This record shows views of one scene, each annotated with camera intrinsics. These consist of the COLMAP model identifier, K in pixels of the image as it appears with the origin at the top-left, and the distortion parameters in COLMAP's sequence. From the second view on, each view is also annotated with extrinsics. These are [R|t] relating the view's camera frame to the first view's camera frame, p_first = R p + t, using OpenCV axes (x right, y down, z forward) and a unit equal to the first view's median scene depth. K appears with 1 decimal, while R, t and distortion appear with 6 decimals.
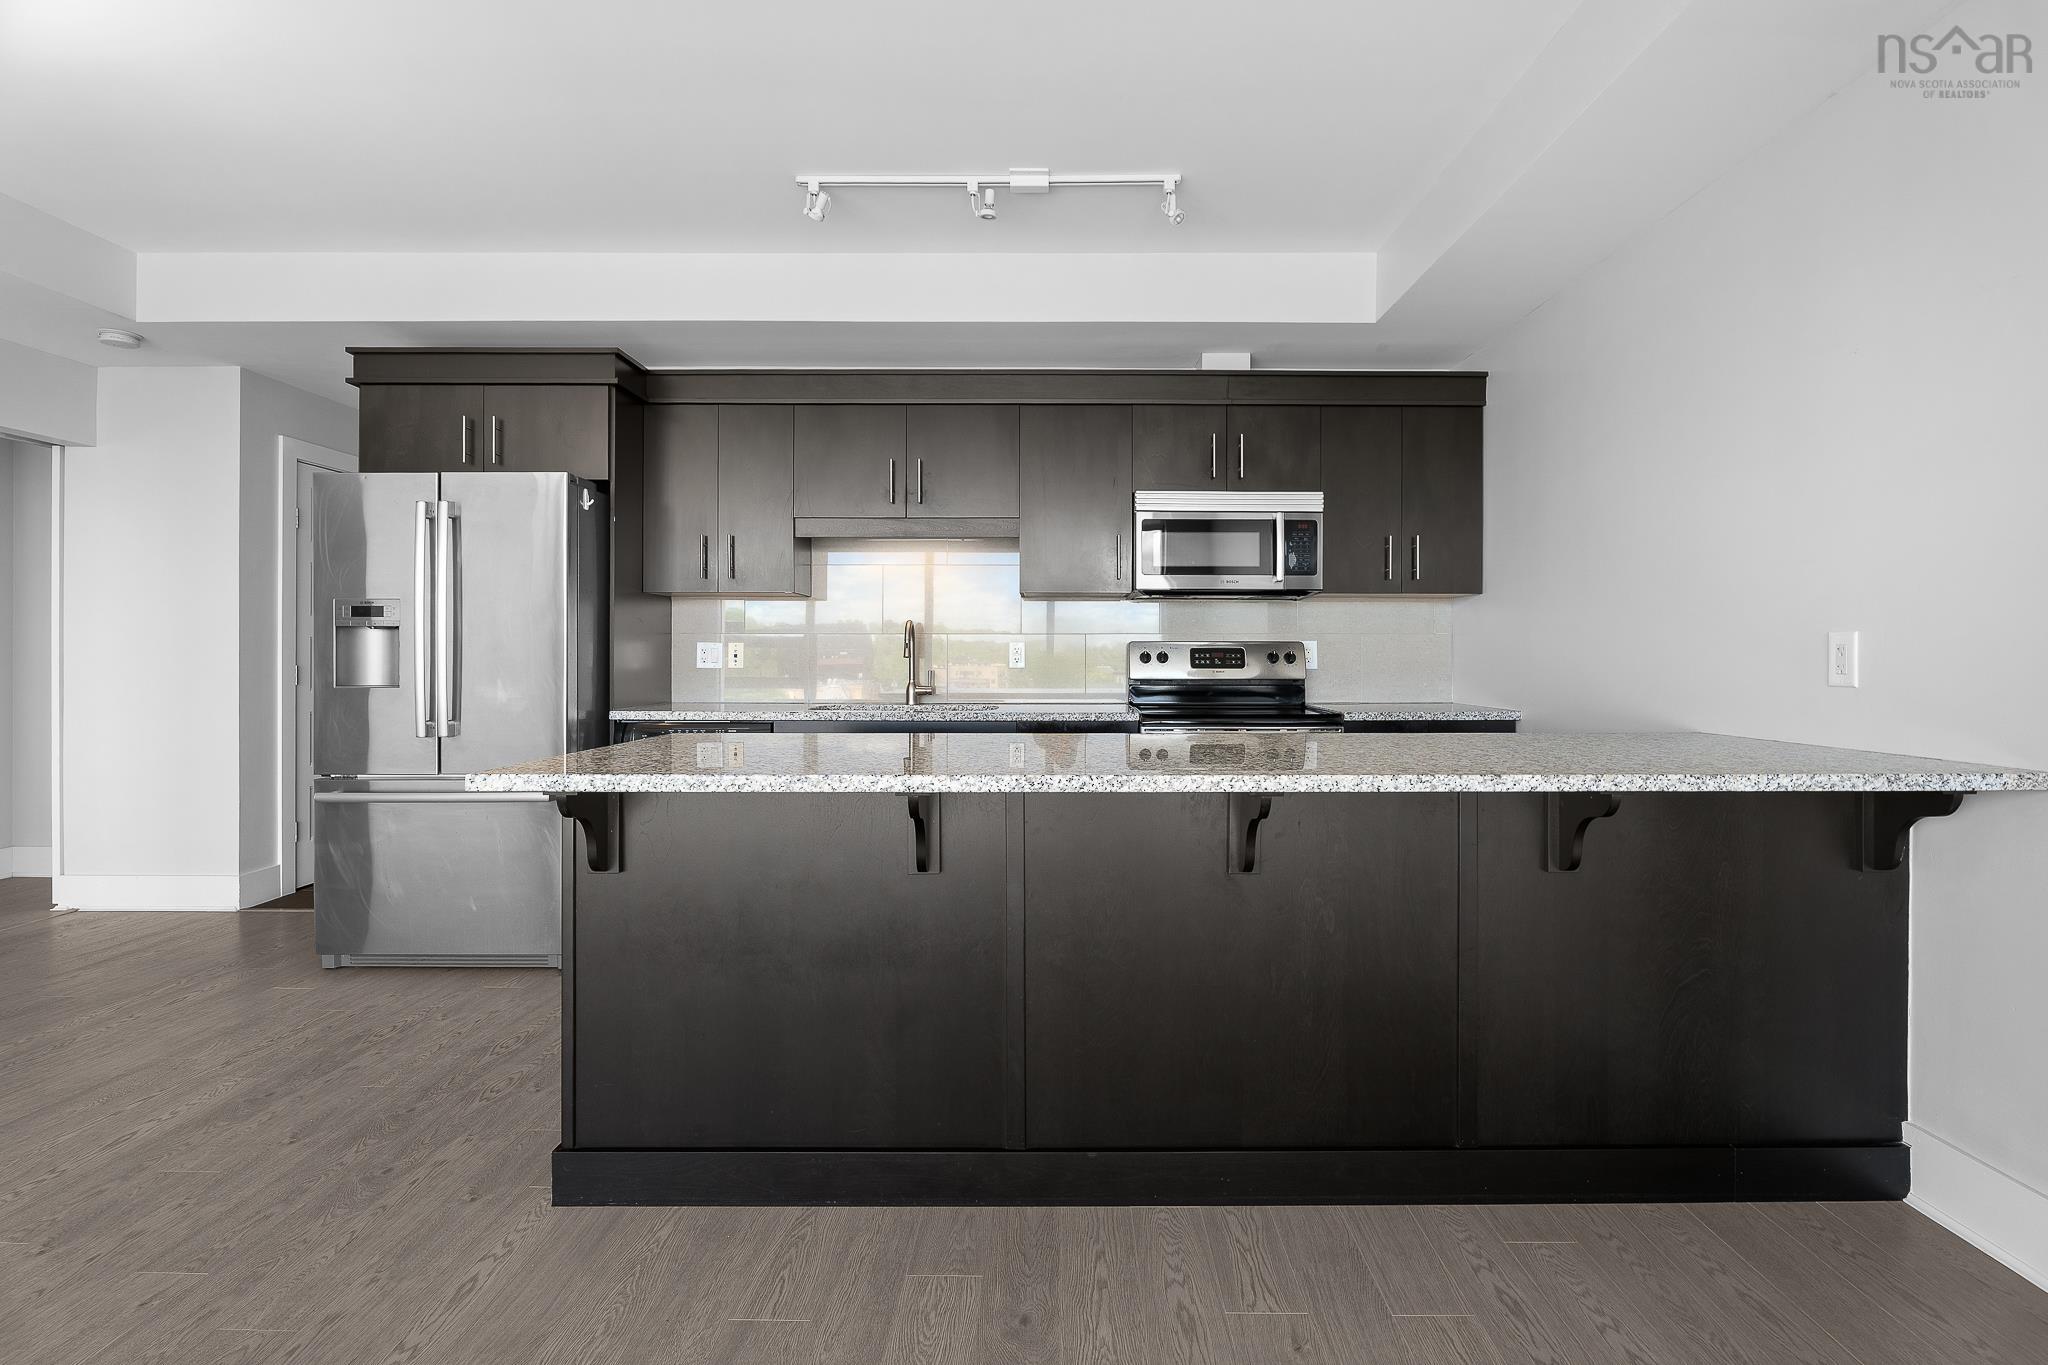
lens RADIAL K [[993.4, 0, 1047.8], [0, 993.4, 654.6], [0, 0, 1]] dist [-0.005207, -0.000756]
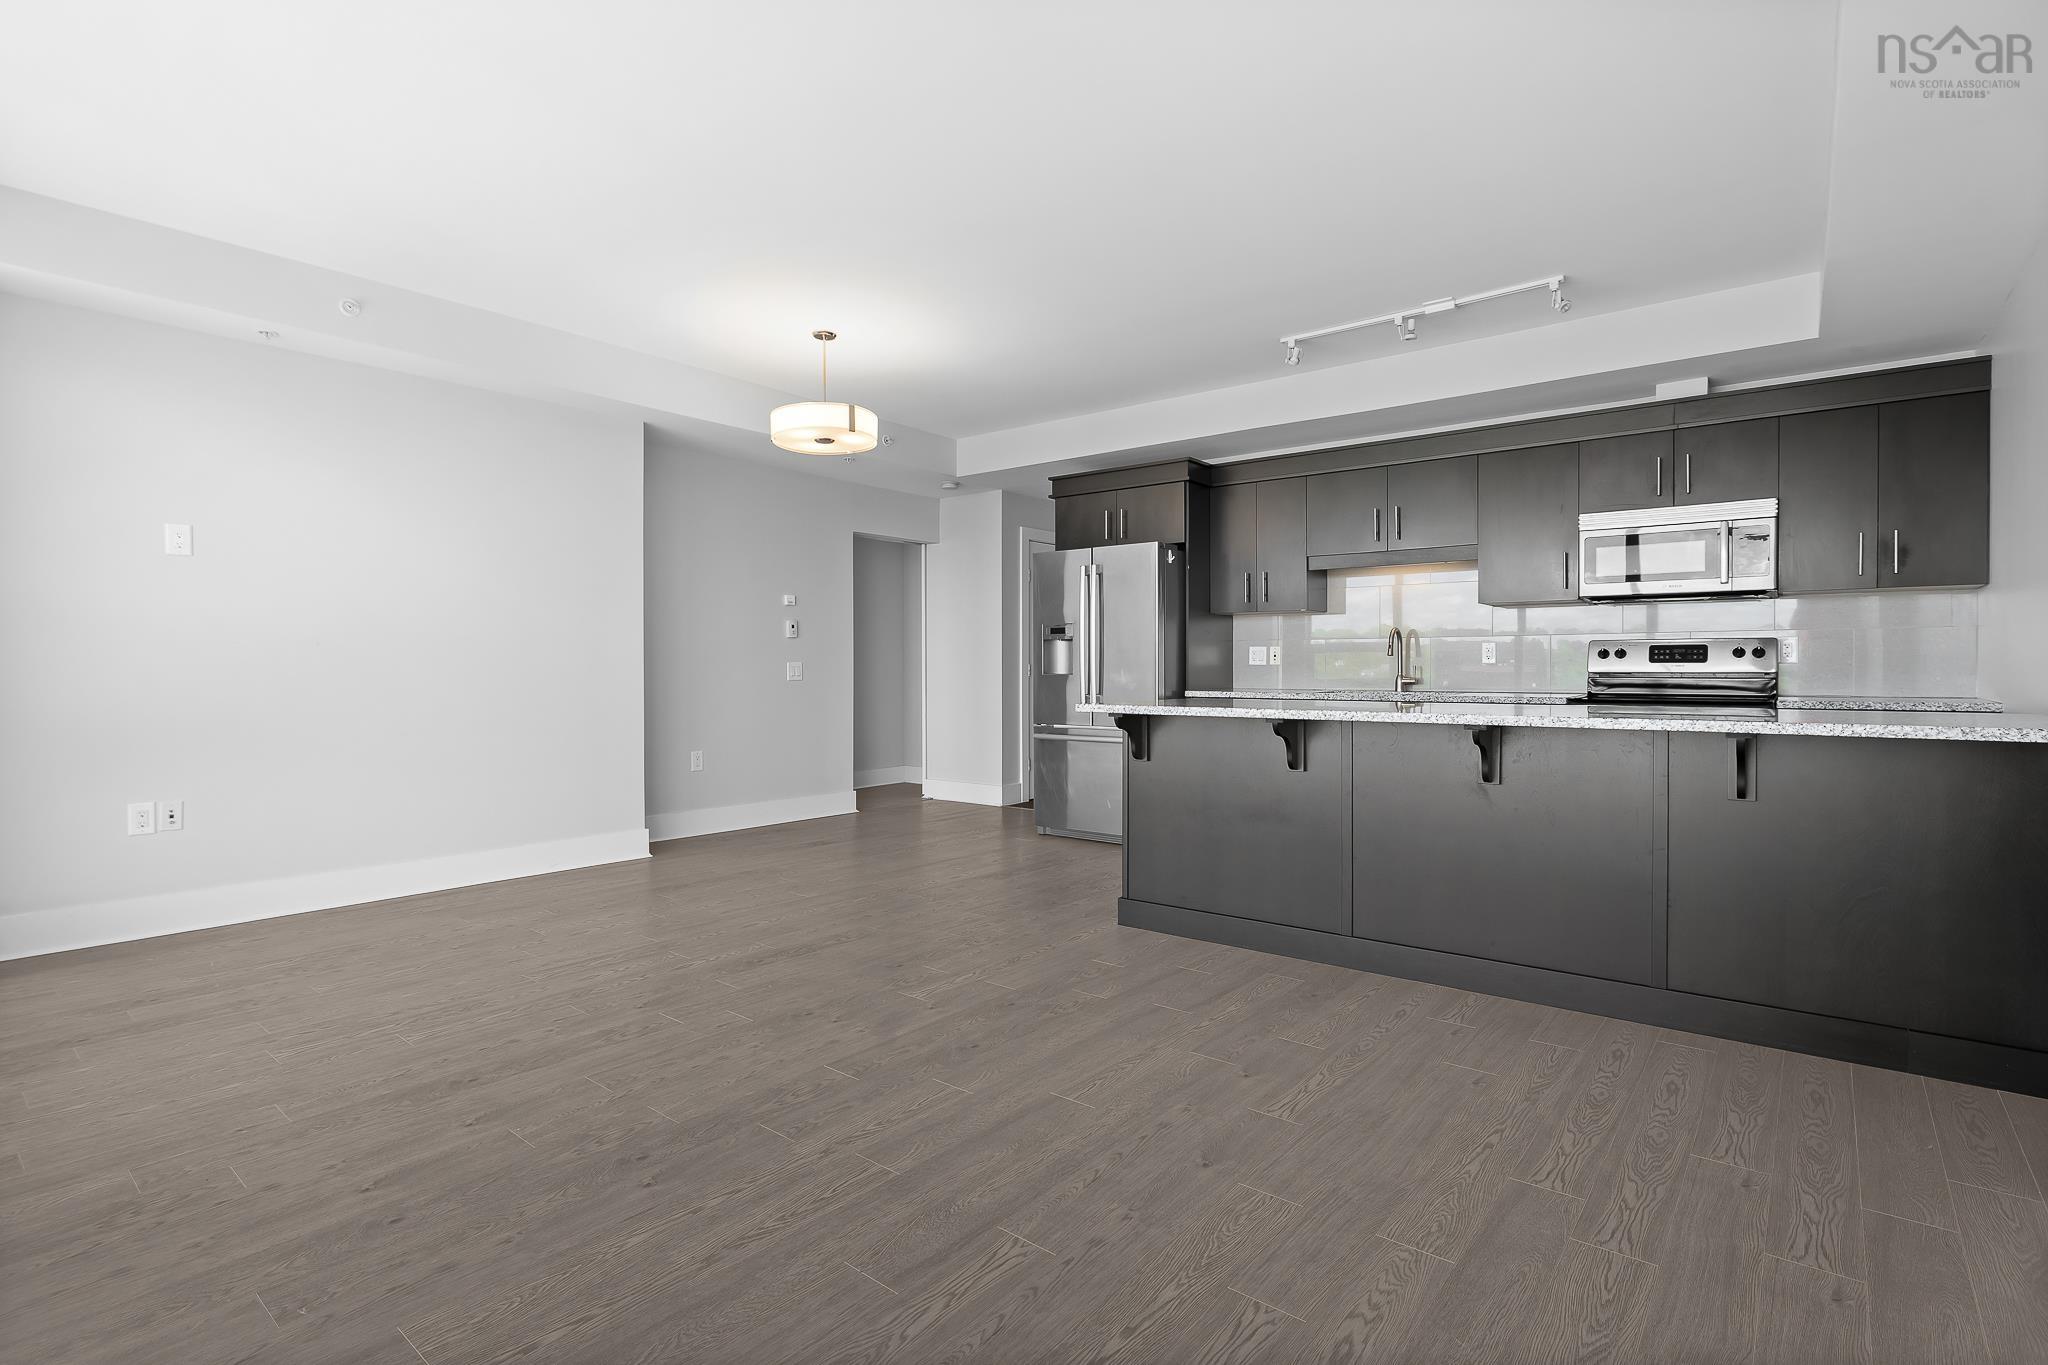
lens RADIAL K [[978.0, 0, 1024.1], [0, 978.0, 672.7], [0, 0, 1]] dist [-0.004170, -0.000770]
pose [[0.784467, 0.001886, -0.620168, 0.311101], [0.003323, 0.999968, 0.007245, 0.016398], [0.620162, -0.007745, 0.784436, -0.359897]]
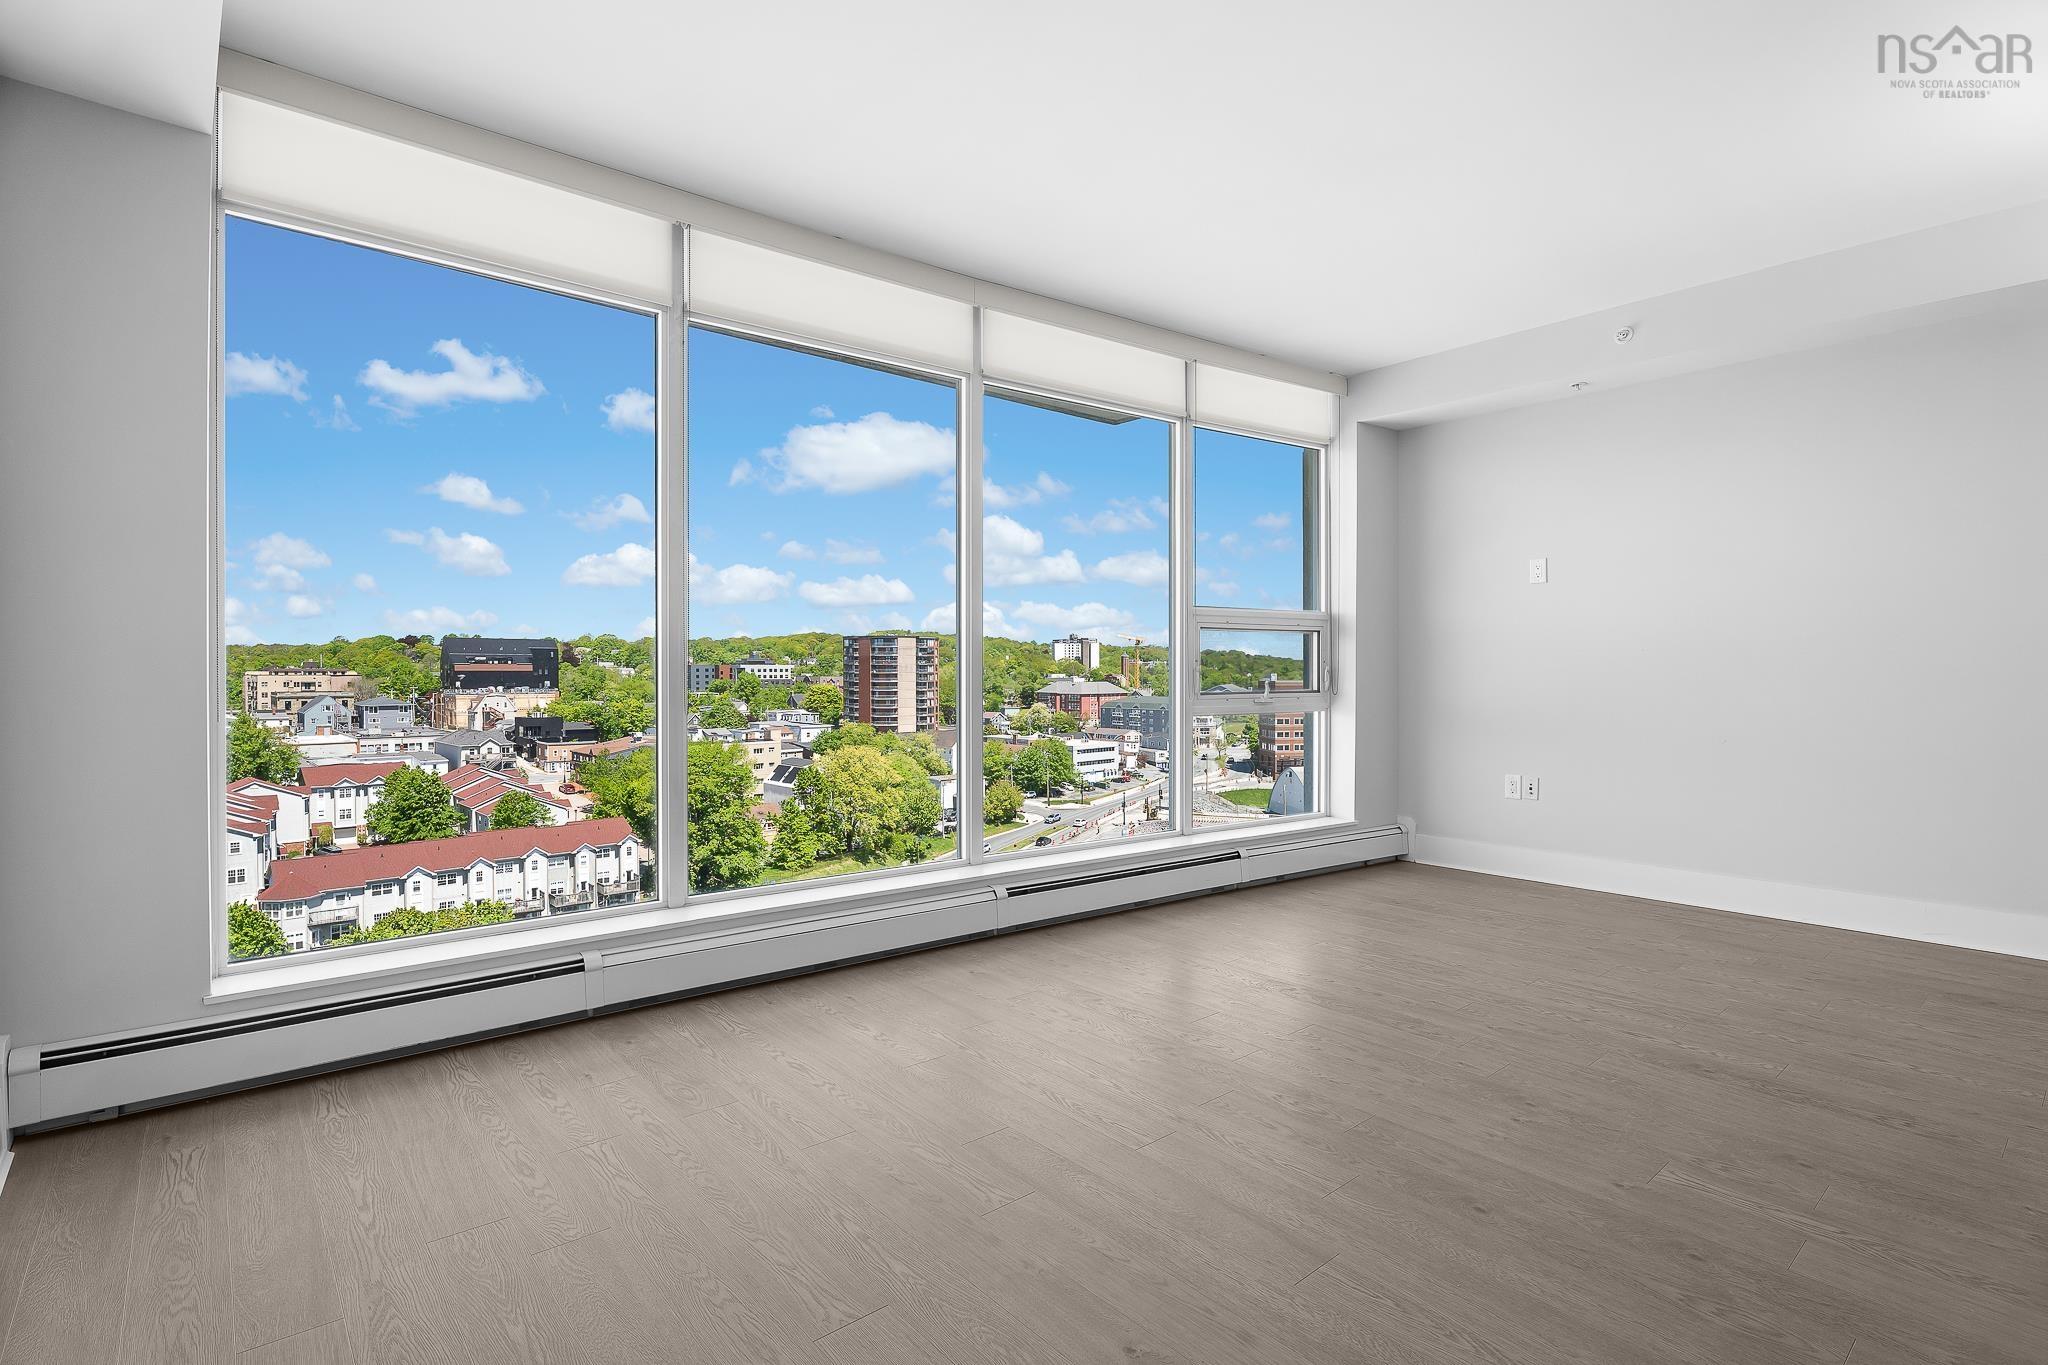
lens RADIAL K [[972.2, 0, 1020.9], [0, 972.2, 679.2], [0, 0, 1]] dist [-0.006074, -0.000491]
pose [[-0.748466, 0.005270, -0.663153, 0.351481], [0.000926, 0.999976, 0.006902, 0.015303], [0.663173, 0.004552, -0.748452, 0.400331]]
